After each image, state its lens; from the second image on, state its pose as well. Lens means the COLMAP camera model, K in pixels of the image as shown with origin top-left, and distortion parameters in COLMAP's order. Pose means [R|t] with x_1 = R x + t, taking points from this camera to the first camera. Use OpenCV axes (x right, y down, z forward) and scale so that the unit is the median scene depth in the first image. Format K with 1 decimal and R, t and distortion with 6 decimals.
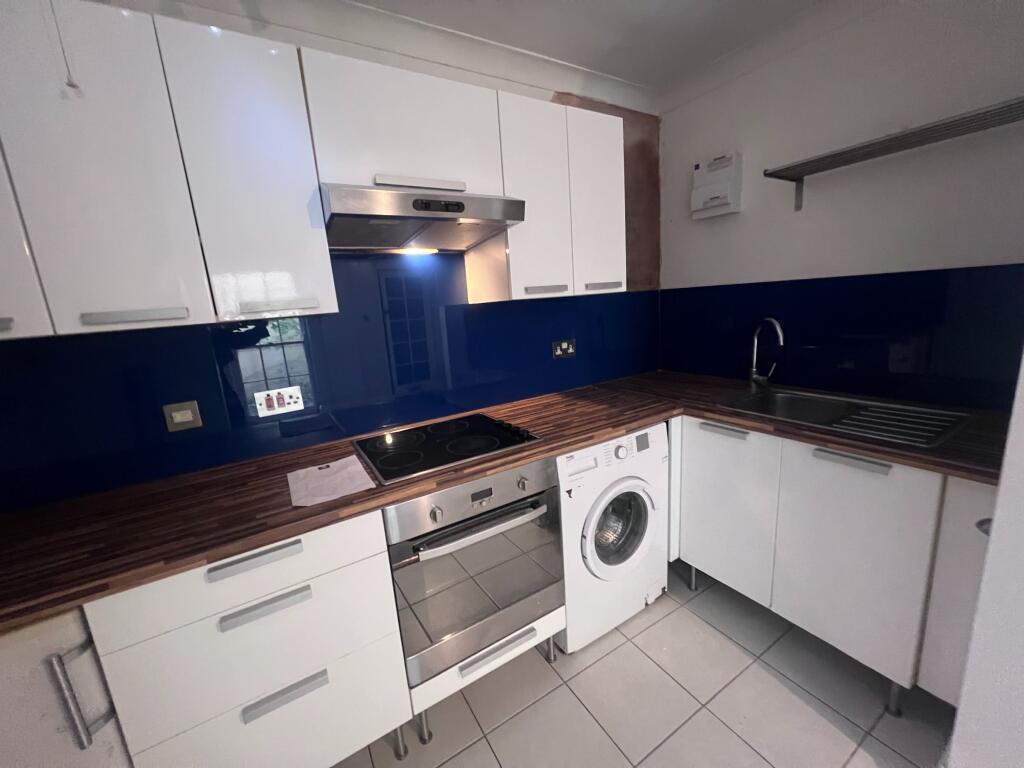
lens RADIAL K [[408.3, 0, 512.0], [0, 408.3, 384.0], [0, 0, 1]] dist [-0.001012, 0.000081]
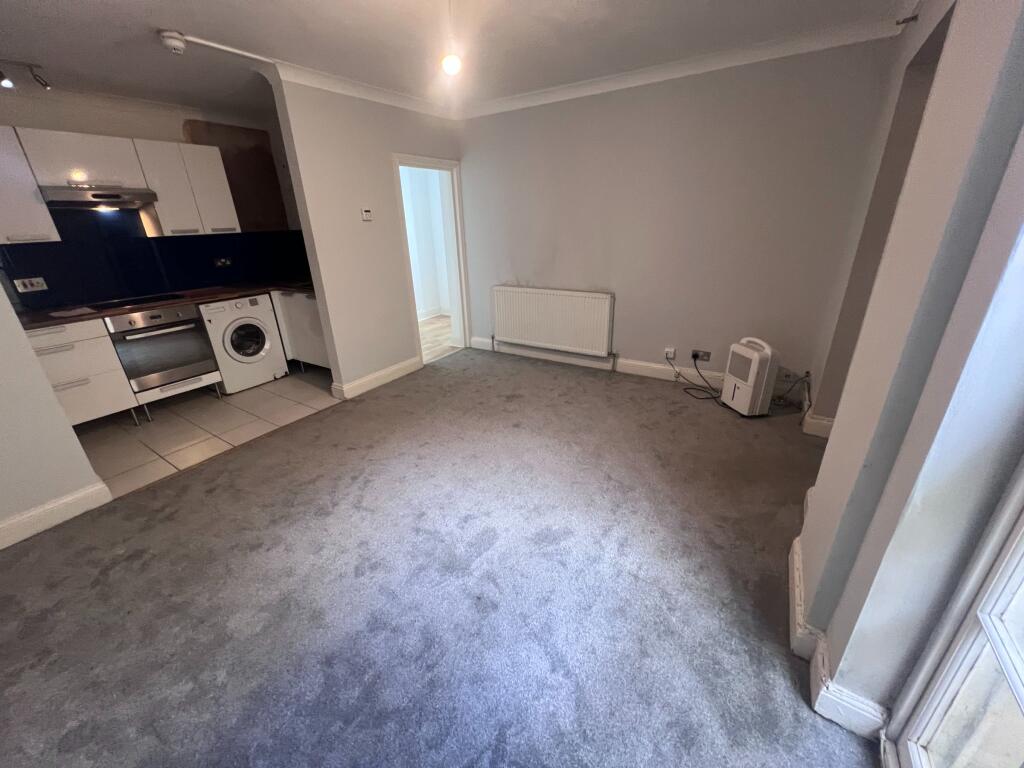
lens RADIAL K [[406.4, 0, 510.7], [0, 406.4, 381.0], [0, 0, 1]] dist [0.000230, -0.000015]
pose [[0.902865, -0.122668, 0.412052, 0.679499], [0.056311, 0.983916, 0.169527, 0.294160], [-0.426220, -0.129856, 0.895251, -1.845340]]
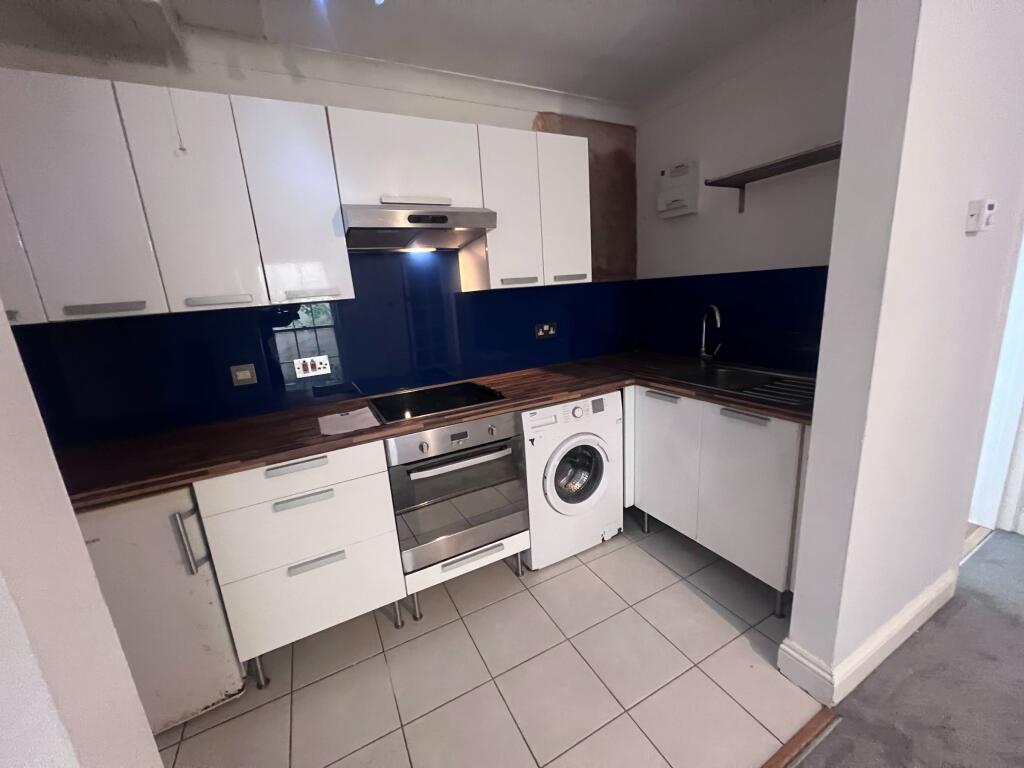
lens RADIAL K [[408.3, 0, 512.0], [0, 408.3, 384.0], [0, 0, 1]] dist [-0.001012, 0.000081]
pose [[0.997905, 0.016836, -0.062470, 0.148340], [-0.014965, 0.999429, 0.030300, 0.047358], [0.062944, -0.029301, 0.997587, -0.261980]]
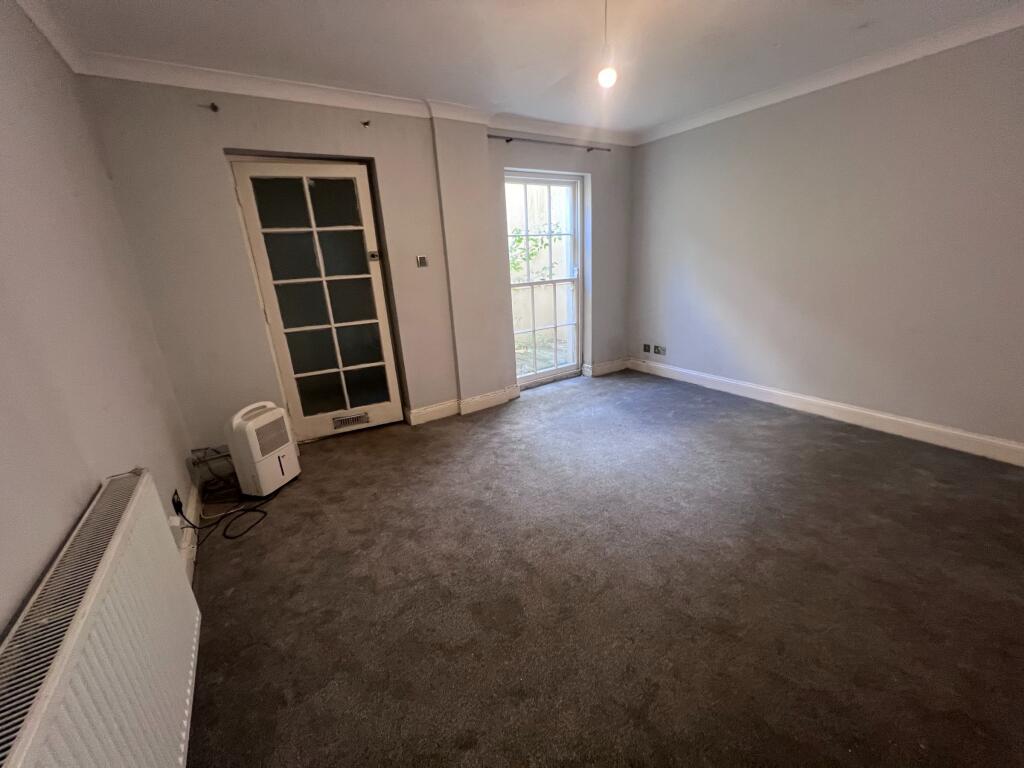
lens RADIAL K [[408.3, 0, 512.0], [0, 408.3, 384.0], [0, 0, 1]] dist [-0.001012, 0.000081]
pose [[-0.991508, 0.129727, 0.009140, 1.479088], [0.117948, 0.867426, 0.483384, -0.242271], [0.054779, 0.480357, -0.875360, 0.783686]]
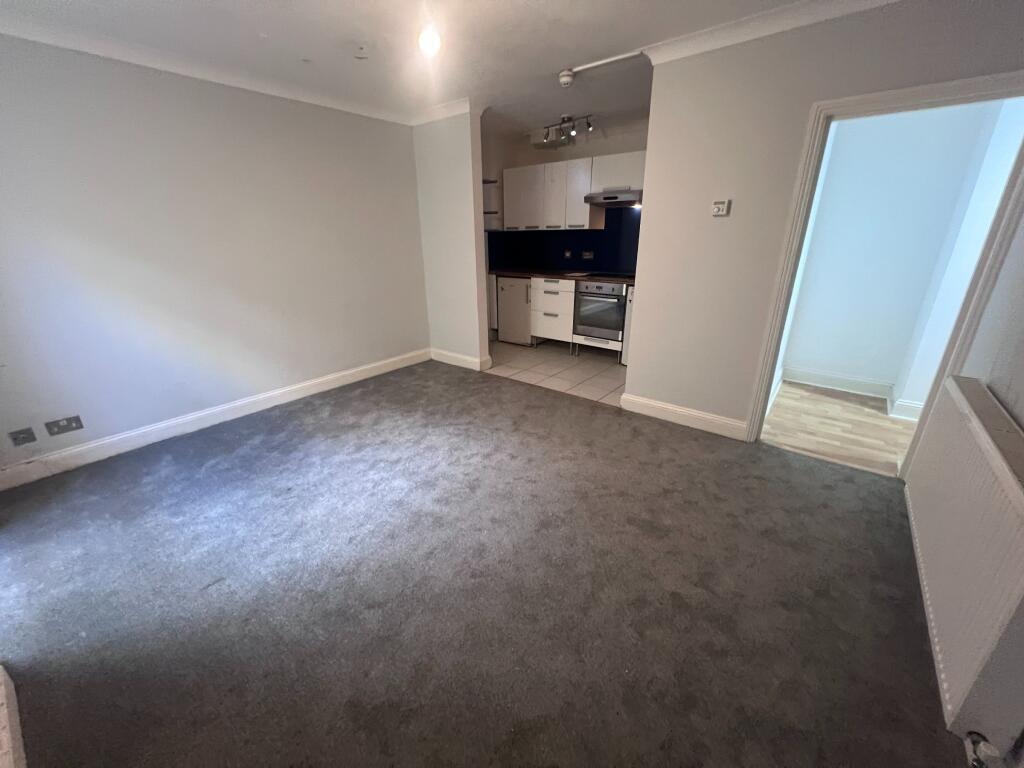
lens RADIAL K [[408.3, 0, 512.0], [0, 408.3, 384.0], [0, 0, 1]] dist [-0.001012, 0.000081]
pose [[0.338473, 0.394201, -0.854425, 2.397299], [-0.199400, 0.917446, 0.344287, -0.015485], [0.919606, 0.053841, 0.389134, -0.784255]]
